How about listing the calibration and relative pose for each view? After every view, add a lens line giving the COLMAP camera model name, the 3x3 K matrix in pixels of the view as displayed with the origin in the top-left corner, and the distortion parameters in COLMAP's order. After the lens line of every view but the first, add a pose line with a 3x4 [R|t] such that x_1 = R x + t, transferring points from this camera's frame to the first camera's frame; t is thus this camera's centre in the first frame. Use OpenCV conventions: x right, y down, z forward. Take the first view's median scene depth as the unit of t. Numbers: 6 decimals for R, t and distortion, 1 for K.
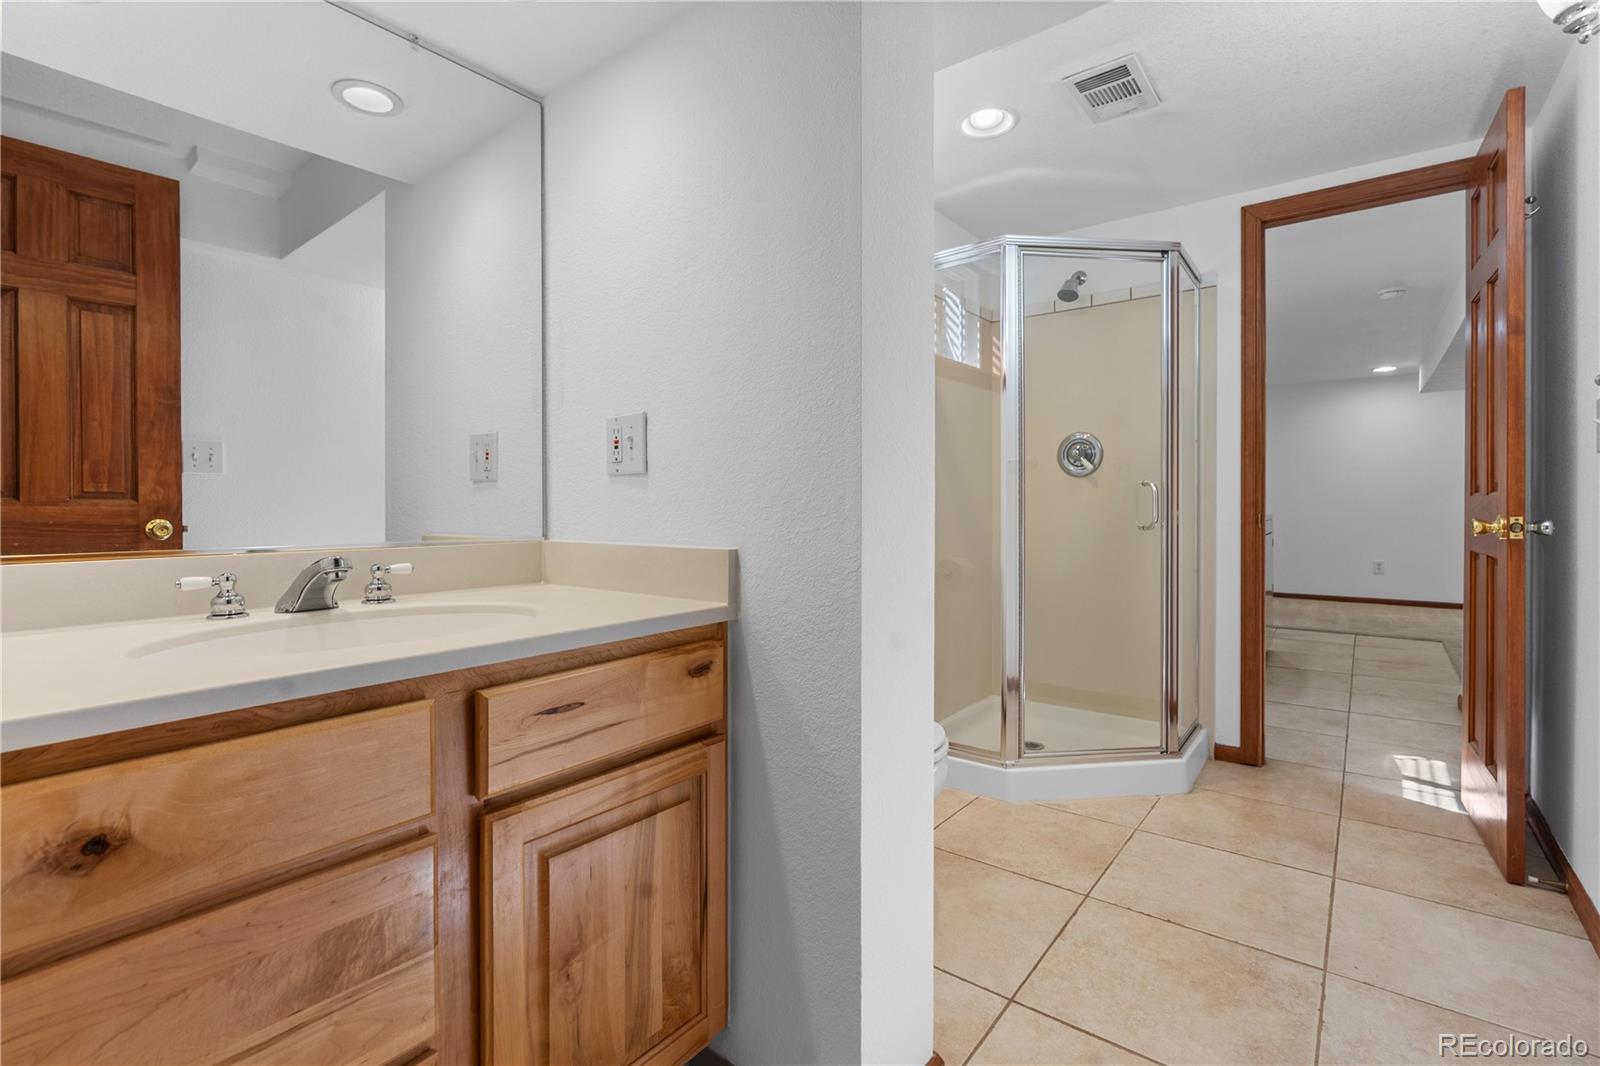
lens RADIAL K [[738.3, 0, 802.9], [0, 738.3, 516.1], [0, 0, 1]] dist [-0.002320, 0.000554]
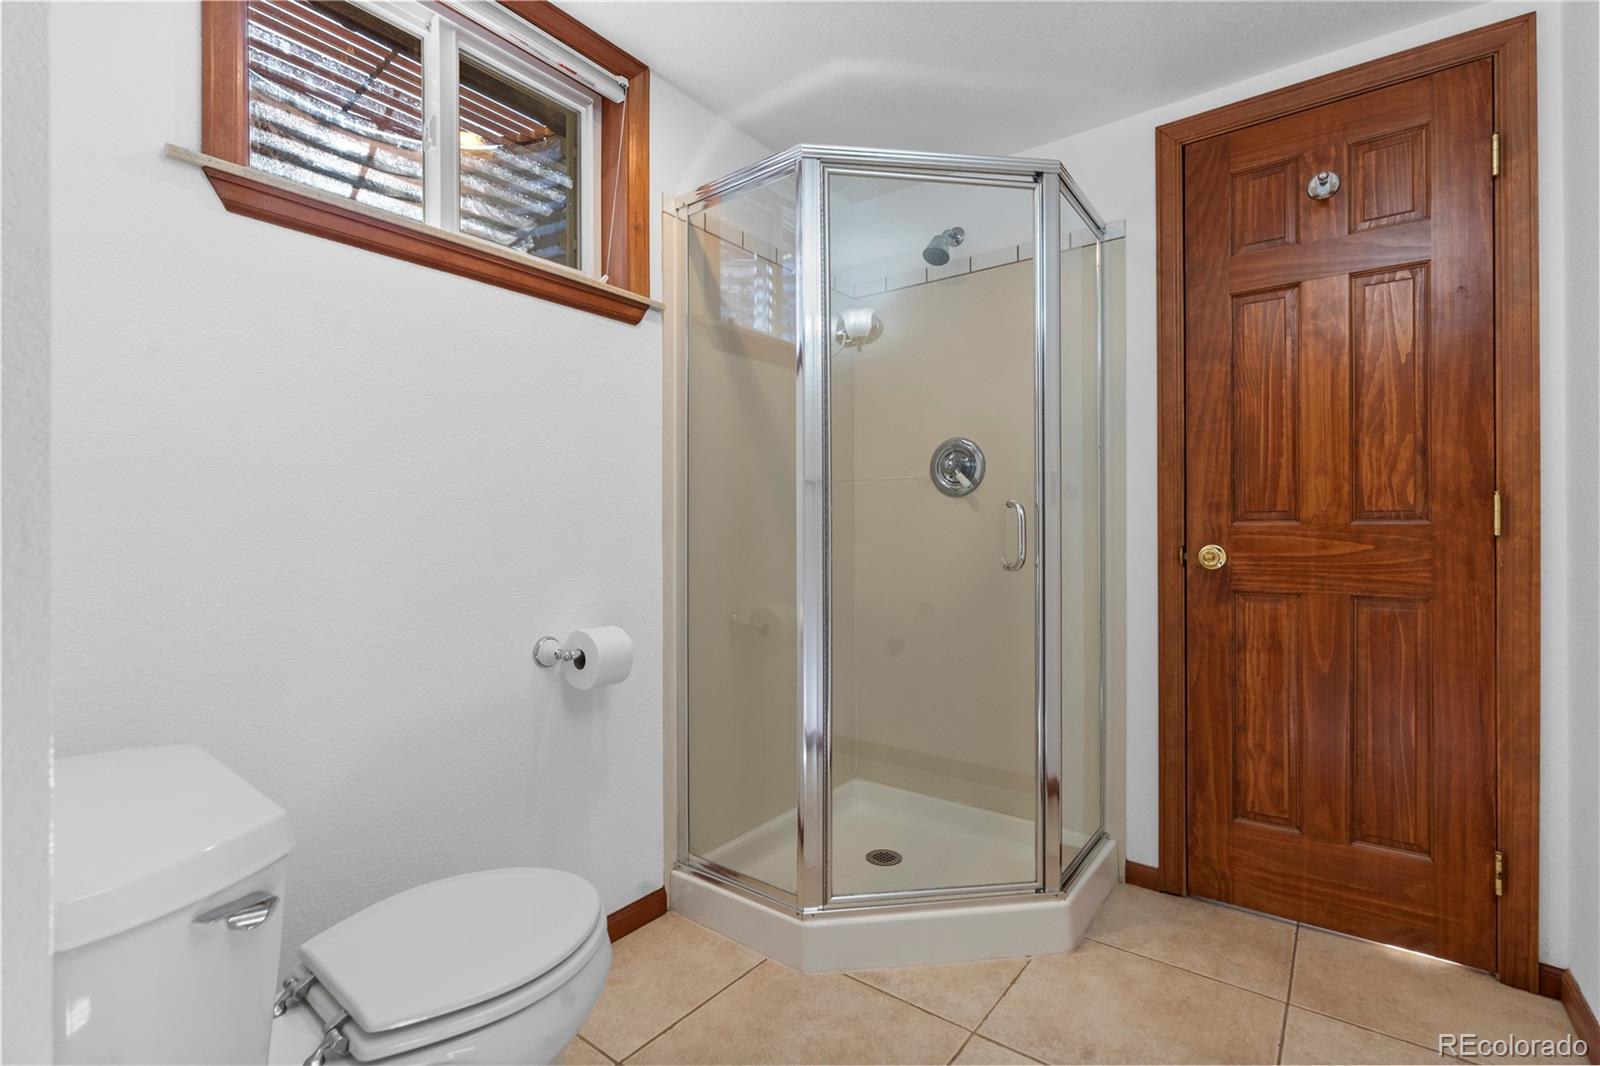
lens RADIAL K [[738.3, 0, 794.8], [0, 738.3, 532.0], [0, 0, 1]] dist [-0.002320, 0.000554]
pose [[0.999954, 0.003347, 0.009036, 0.227931], [-0.003216, 0.999890, -0.014452, -0.006092], [-0.009083, 0.014423, 0.999855, 0.273456]]
